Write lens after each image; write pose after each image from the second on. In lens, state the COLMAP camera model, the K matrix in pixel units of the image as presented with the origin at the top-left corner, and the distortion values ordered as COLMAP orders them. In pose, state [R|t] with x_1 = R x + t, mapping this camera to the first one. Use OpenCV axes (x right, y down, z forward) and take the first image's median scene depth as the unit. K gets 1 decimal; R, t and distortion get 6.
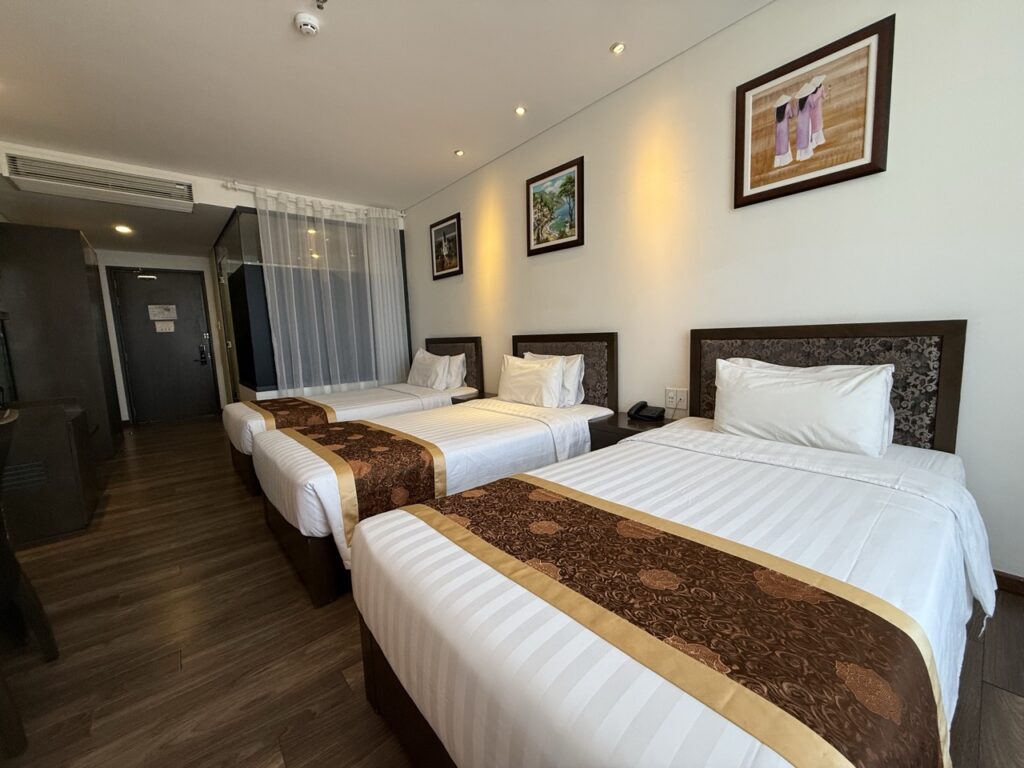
lens RADIAL K [[406.8, 0, 512.0], [0, 406.8, 384.0], [0, 0, 1]] dist [-0.000418, -0.000119]
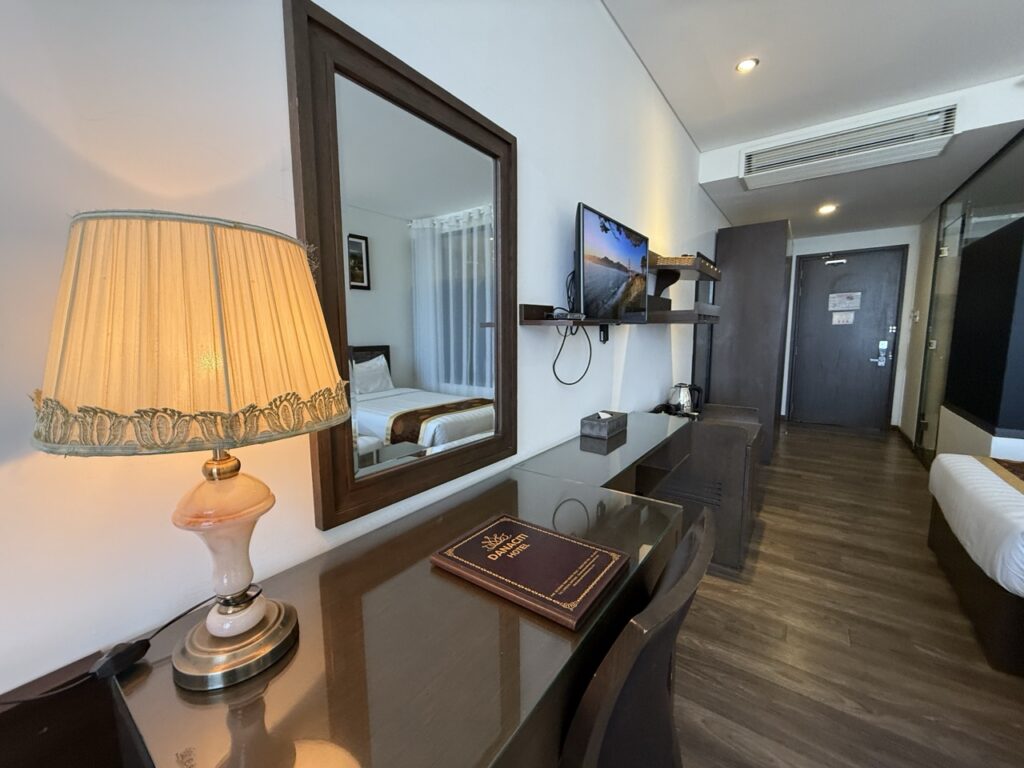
lens RADIAL K [[406.8, 0, 512.0], [0, 406.8, 384.0], [0, 0, 1]] dist [-0.000418, -0.000119]
pose [[0.229496, 0.154501, -0.960969, -0.185874], [-0.112389, 0.984923, 0.131512, -0.042819], [0.966799, 0.077821, 0.243400, 0.139022]]
